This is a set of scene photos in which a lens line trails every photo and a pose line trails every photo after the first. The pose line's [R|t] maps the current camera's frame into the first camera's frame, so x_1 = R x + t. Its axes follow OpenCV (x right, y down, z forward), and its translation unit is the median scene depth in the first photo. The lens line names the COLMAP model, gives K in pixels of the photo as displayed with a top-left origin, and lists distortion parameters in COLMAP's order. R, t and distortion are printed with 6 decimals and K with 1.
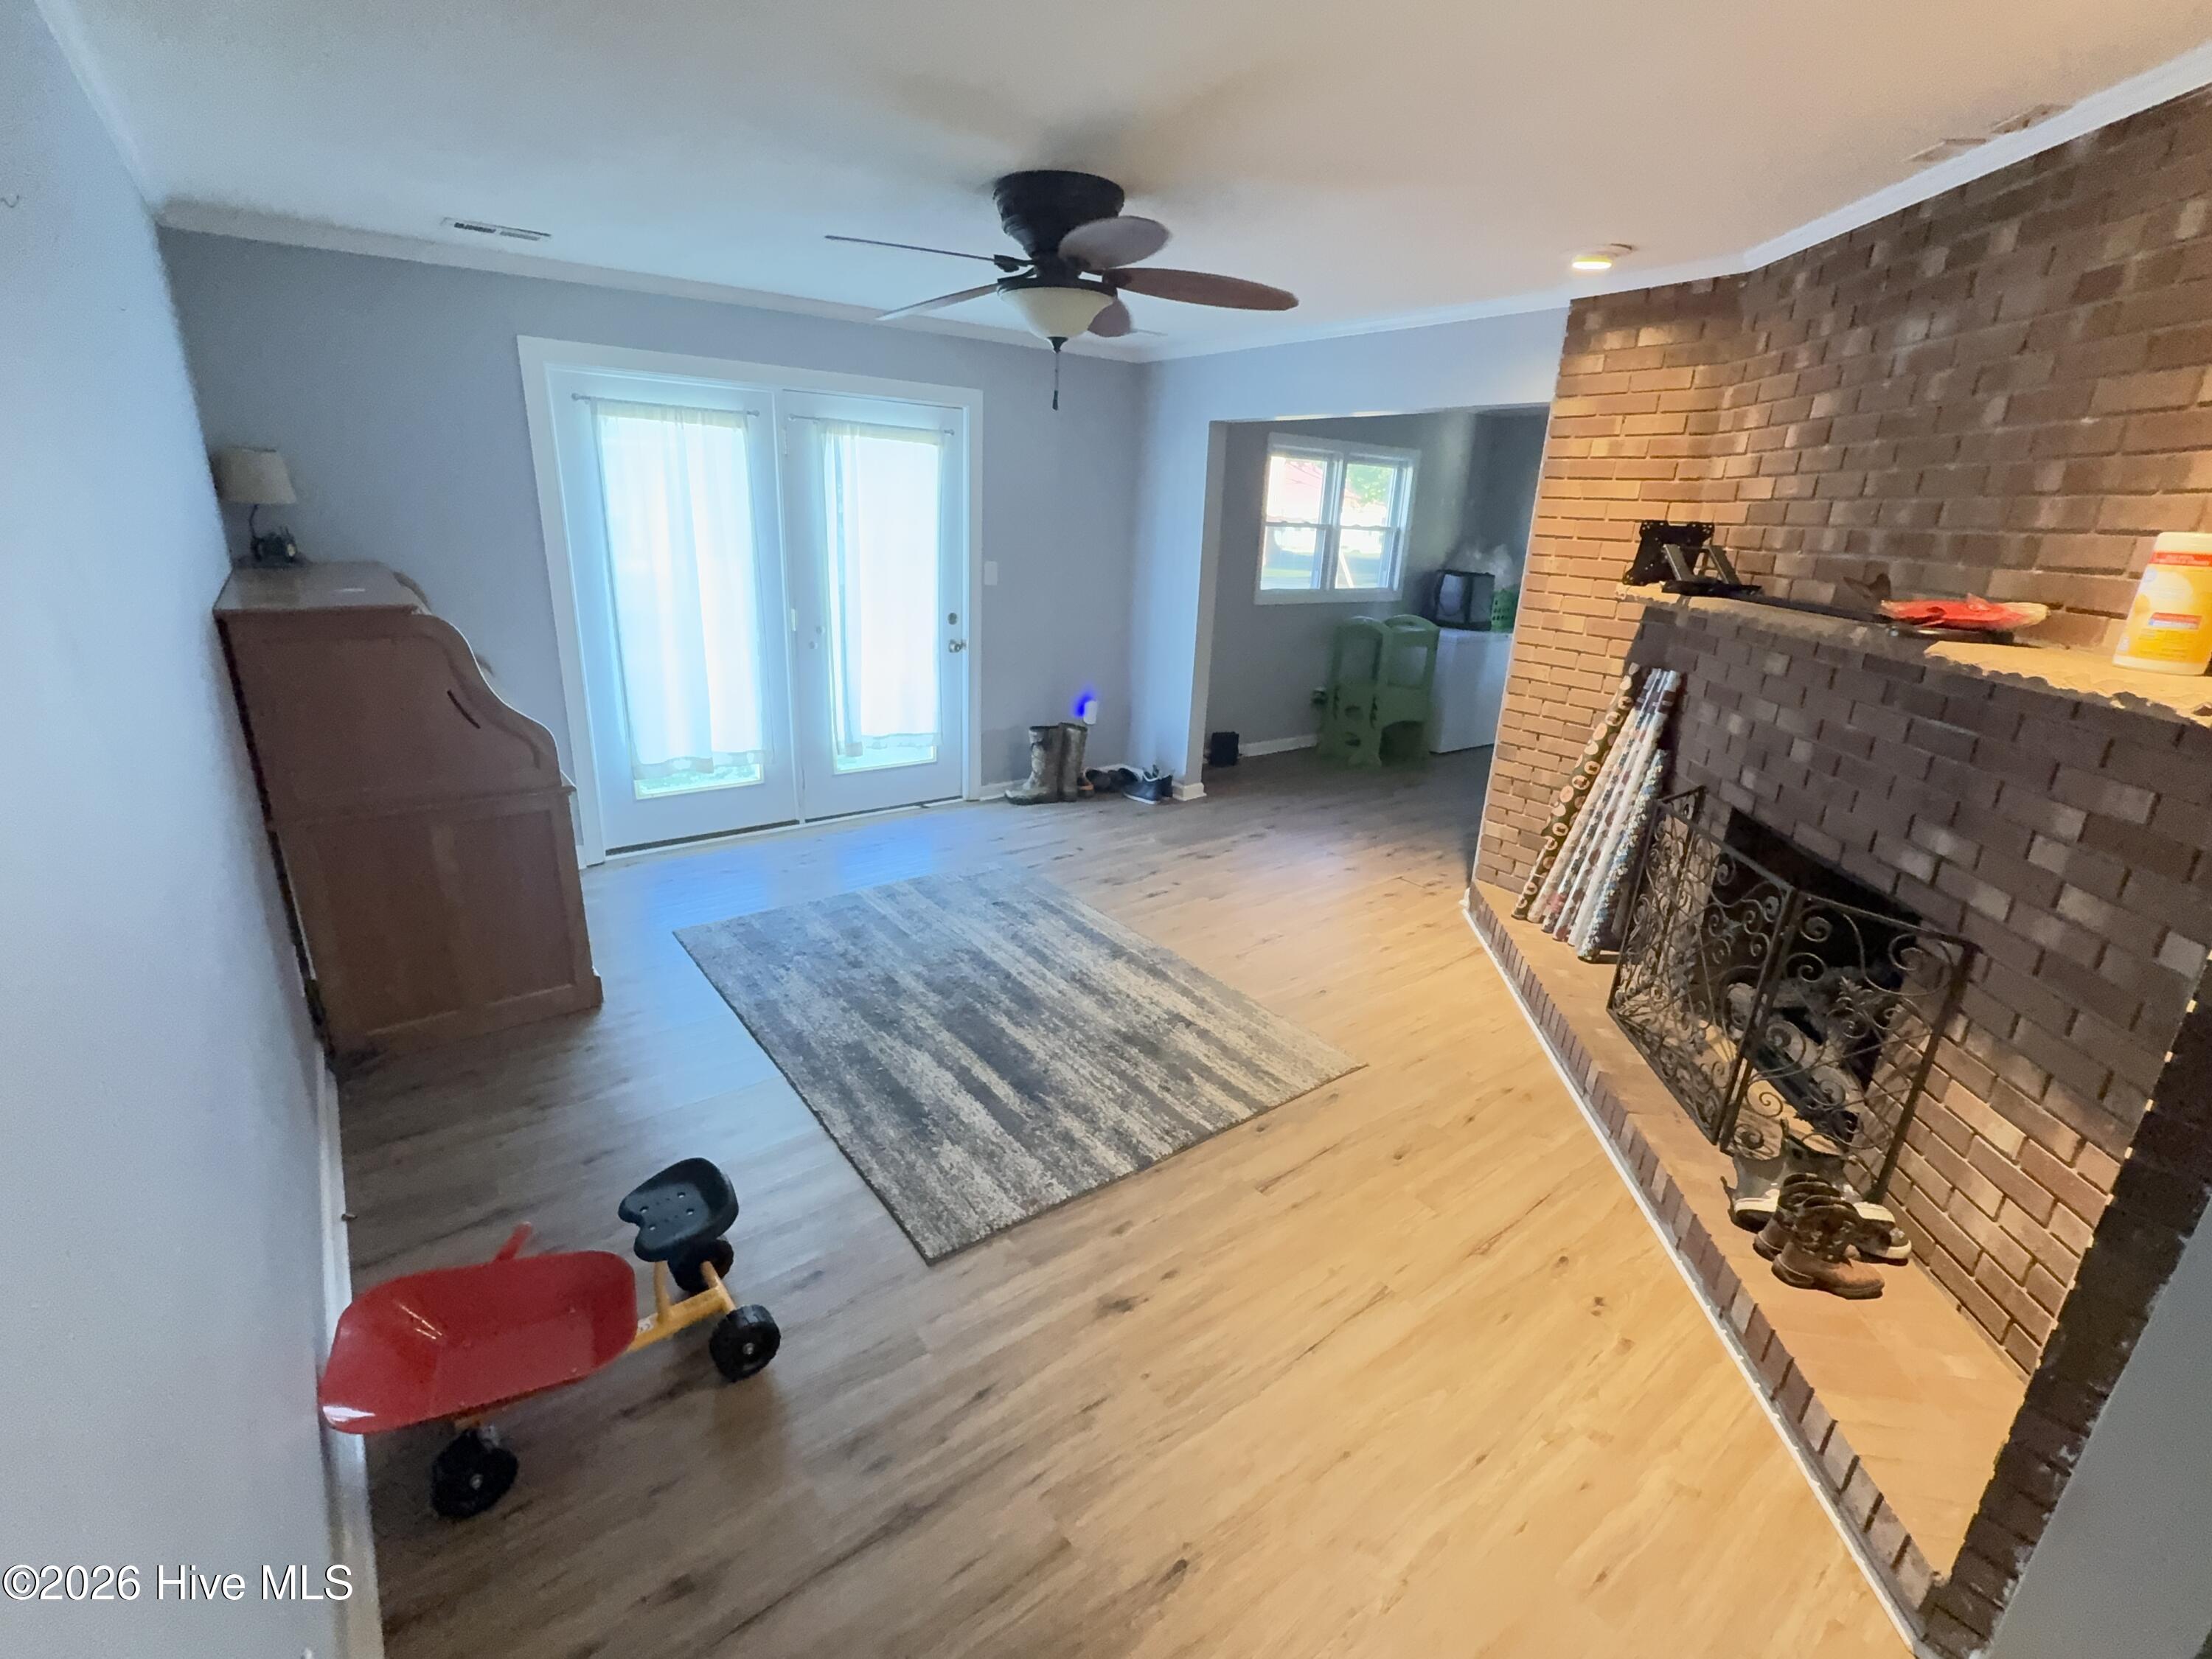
lens RADIAL K [[987.5, 0, 1105.7], [0, 987.5, 823.6], [0, 0, 1]] dist [0.001482, 0.000152]
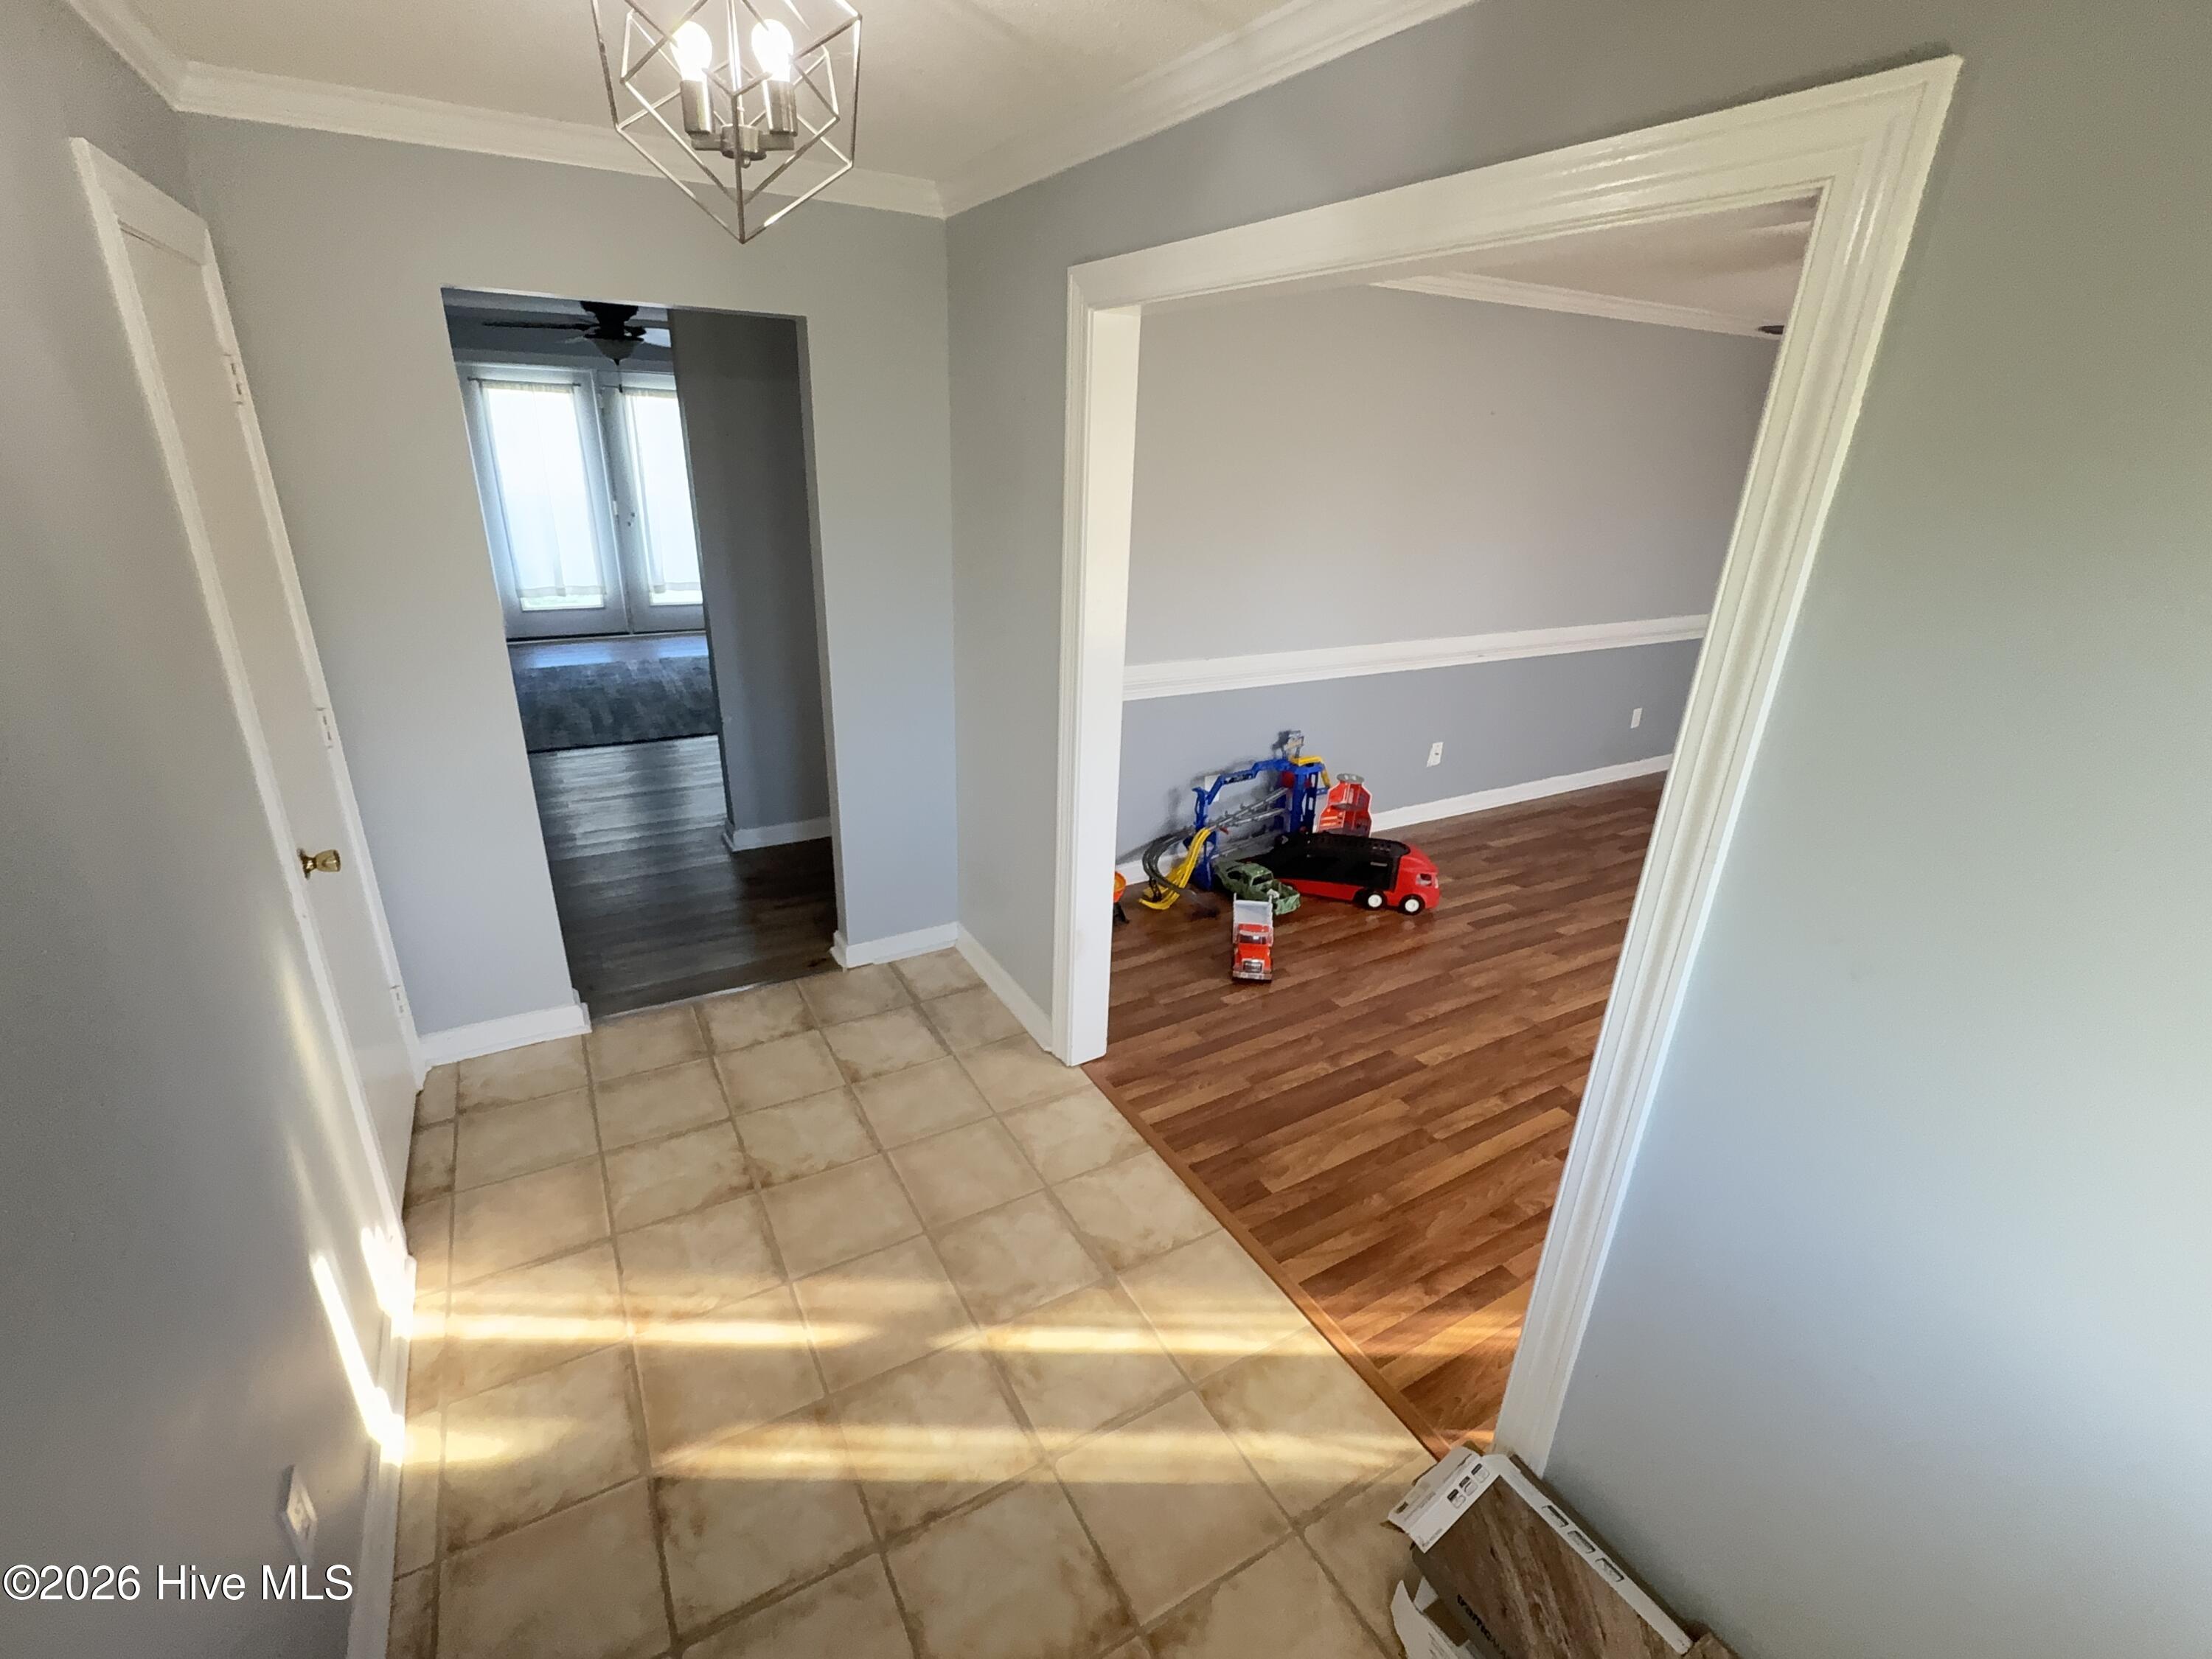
lens RADIAL K [[987.5, 0, 1104.6], [0, 987.5, 821.4], [0, 0, 1]] dist [0.001482, 0.000152]
pose [[0.990062, 0.052036, -0.130654, 1.260370], [-0.044804, 0.997328, 0.057693, 0.322137], [0.133307, -0.051266, 0.989748, -0.980562]]
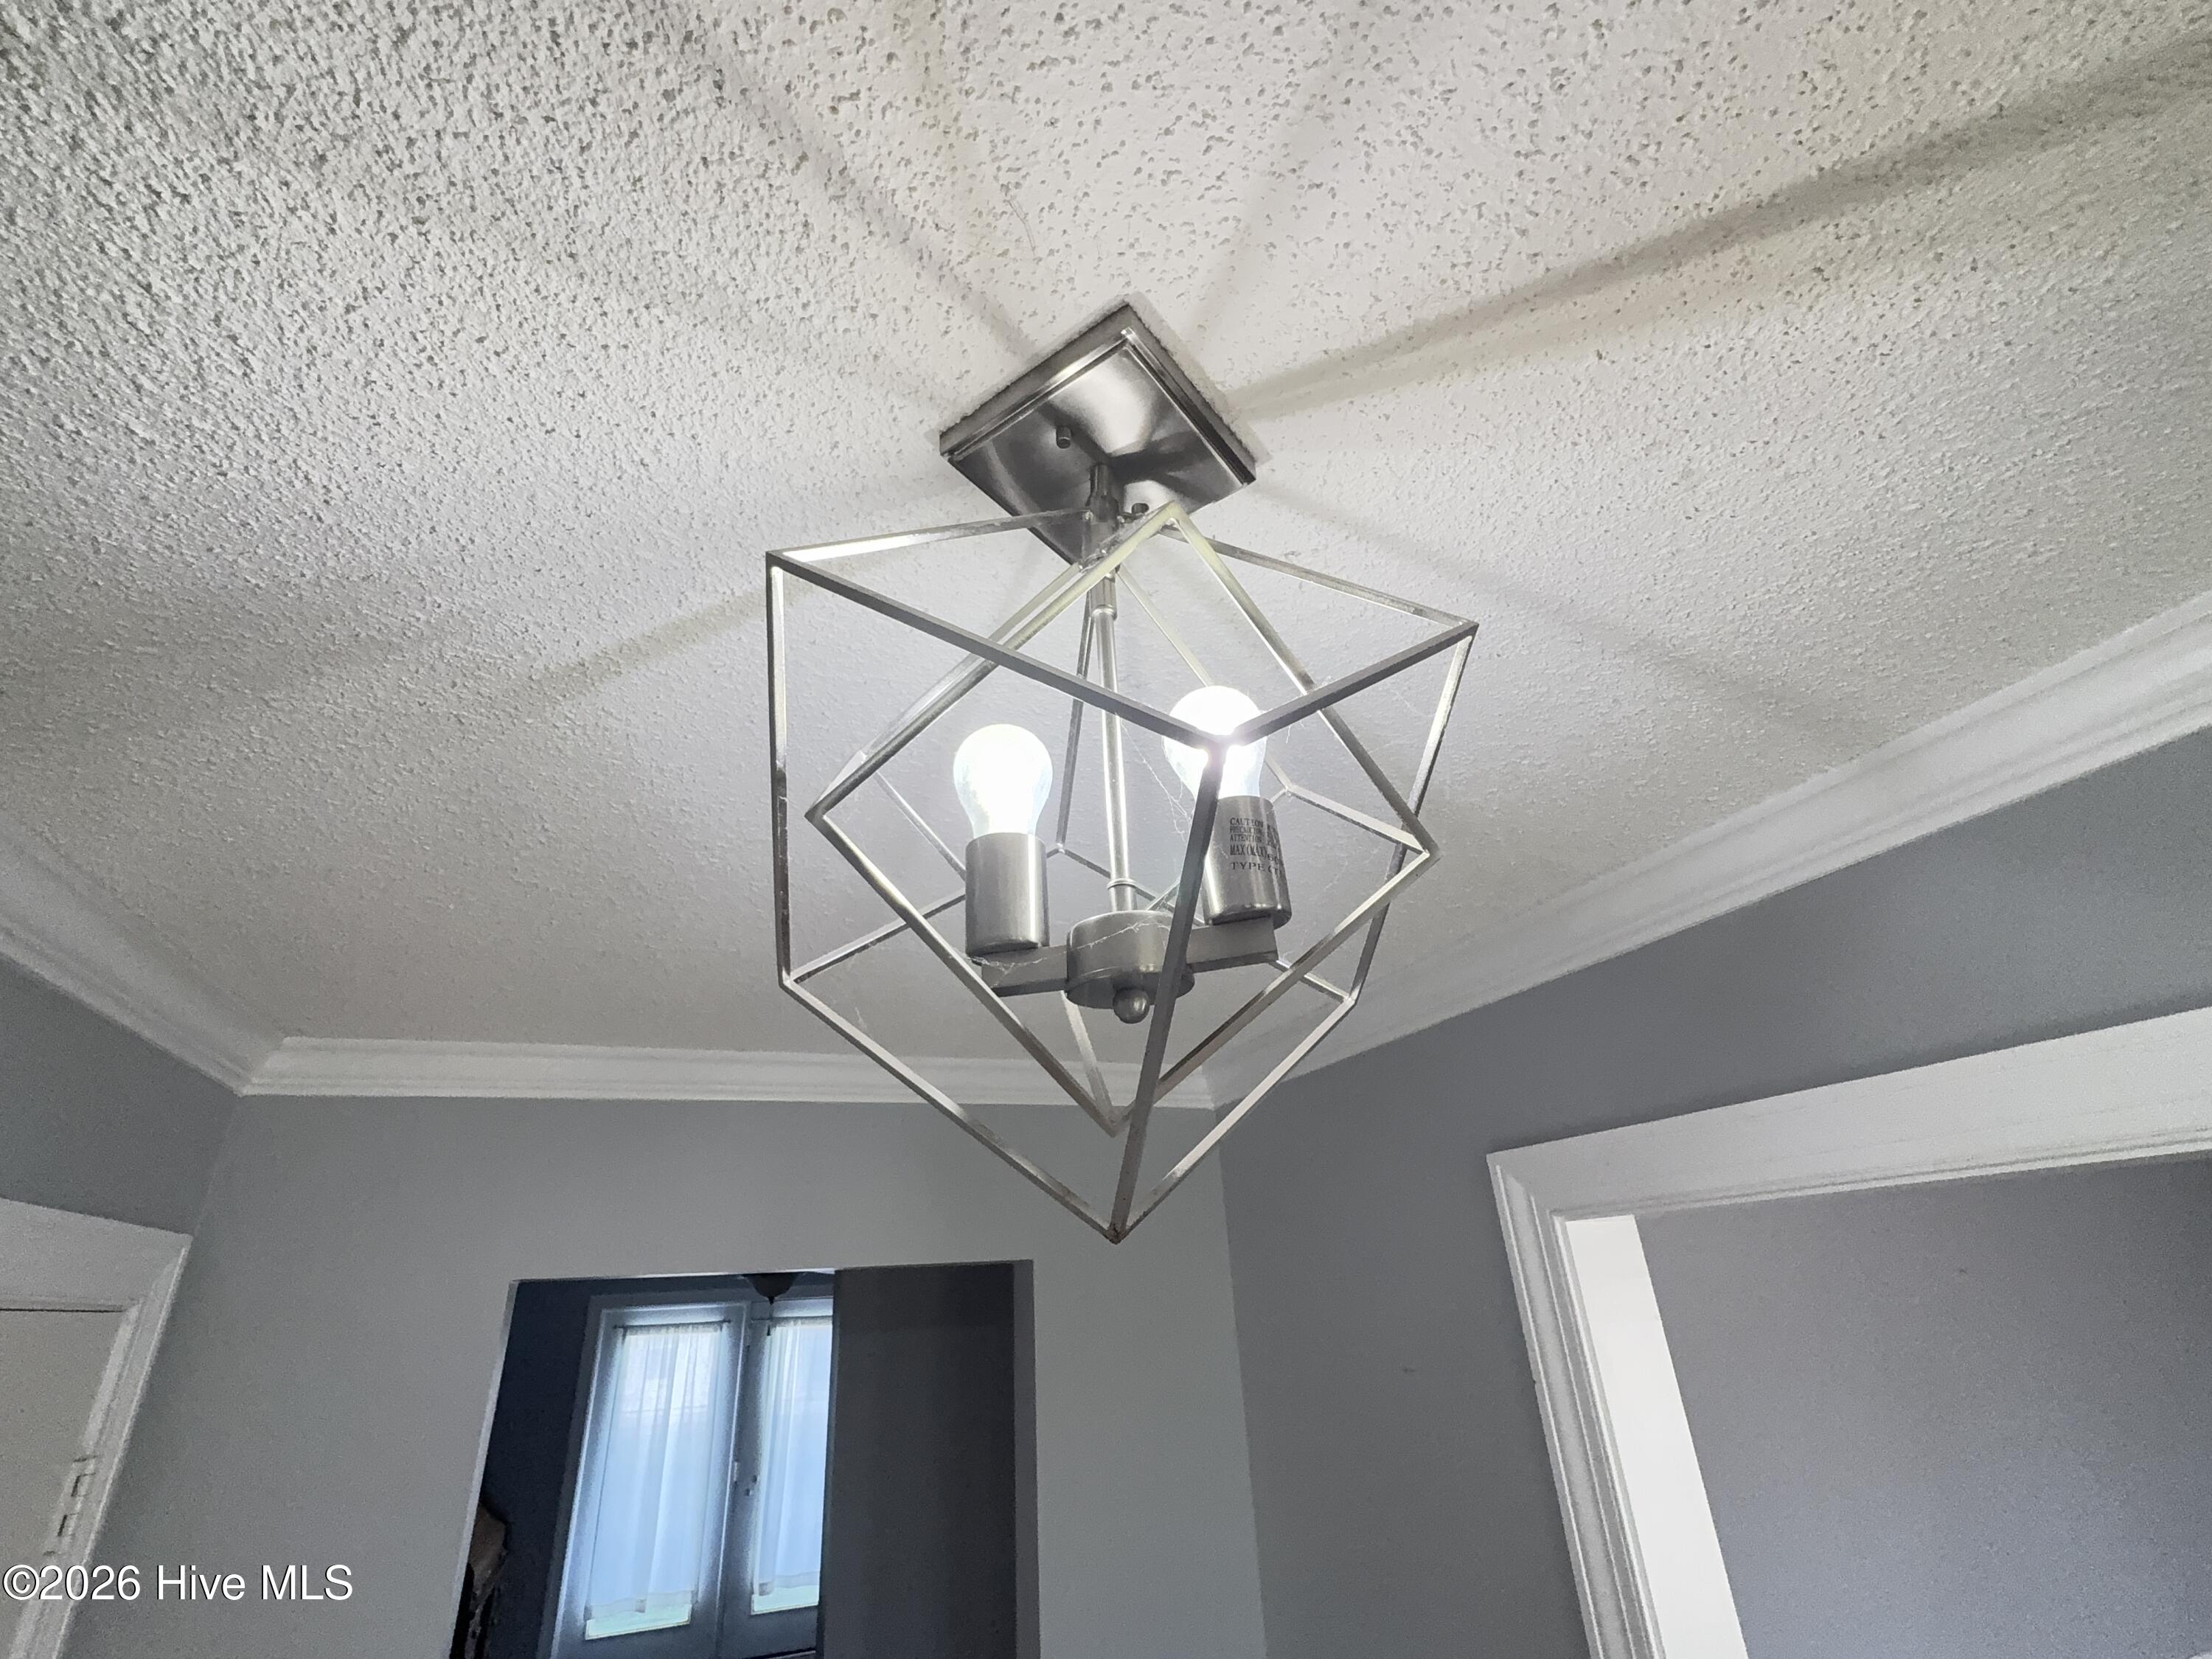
lens RADIAL K [[987.5, 0, 1113.9], [0, 987.5, 827.9], [0, 0, 1]] dist [0.001482, 0.000152]
pose [[0.960035, -0.192532, -0.203134, 1.072182], [0.000075, 0.725970, -0.687727, 0.152603], [0.279878, 0.660227, 0.696971, -0.687725]]
